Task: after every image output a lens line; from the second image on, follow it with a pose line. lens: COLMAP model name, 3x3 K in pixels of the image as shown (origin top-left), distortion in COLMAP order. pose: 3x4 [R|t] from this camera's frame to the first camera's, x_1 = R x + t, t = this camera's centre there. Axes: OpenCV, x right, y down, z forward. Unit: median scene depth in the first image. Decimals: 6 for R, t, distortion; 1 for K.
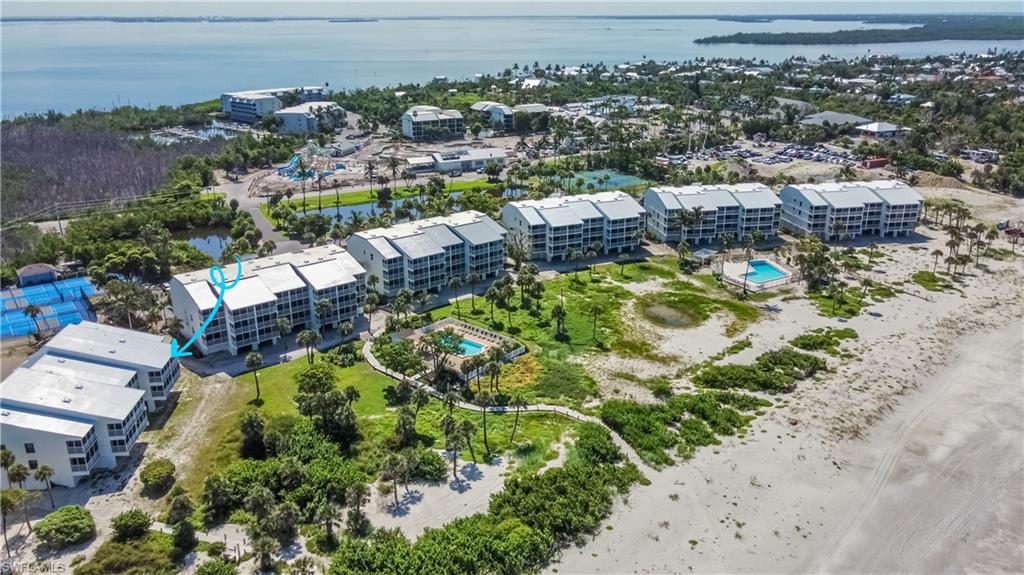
lens RADIAL K [[788.5, 0, 512.0], [0, 788.5, 287.5], [0, 0, 1]] dist [-0.009859, 0.060637]
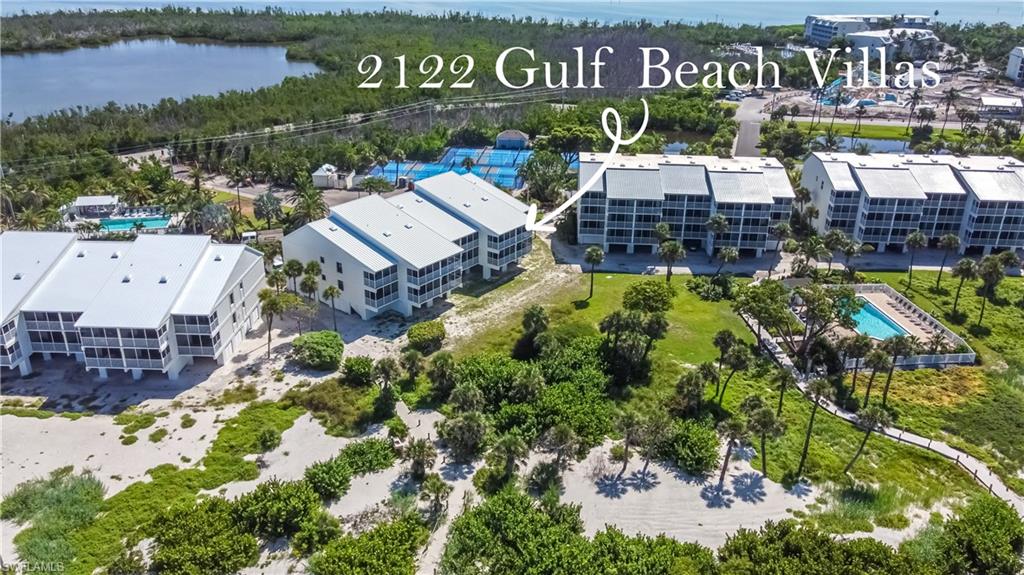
lens RADIAL K [[788.5, 0, 512.0], [0, 788.5, 287.5], [0, 0, 1]] dist [-0.009859, 0.060637]
pose [[0.735342, 0.282376, -0.616064, 0.132046], [-0.243292, 0.958454, 0.148916, 0.020780], [0.632519, 0.040379, 0.773491, 0.293980]]
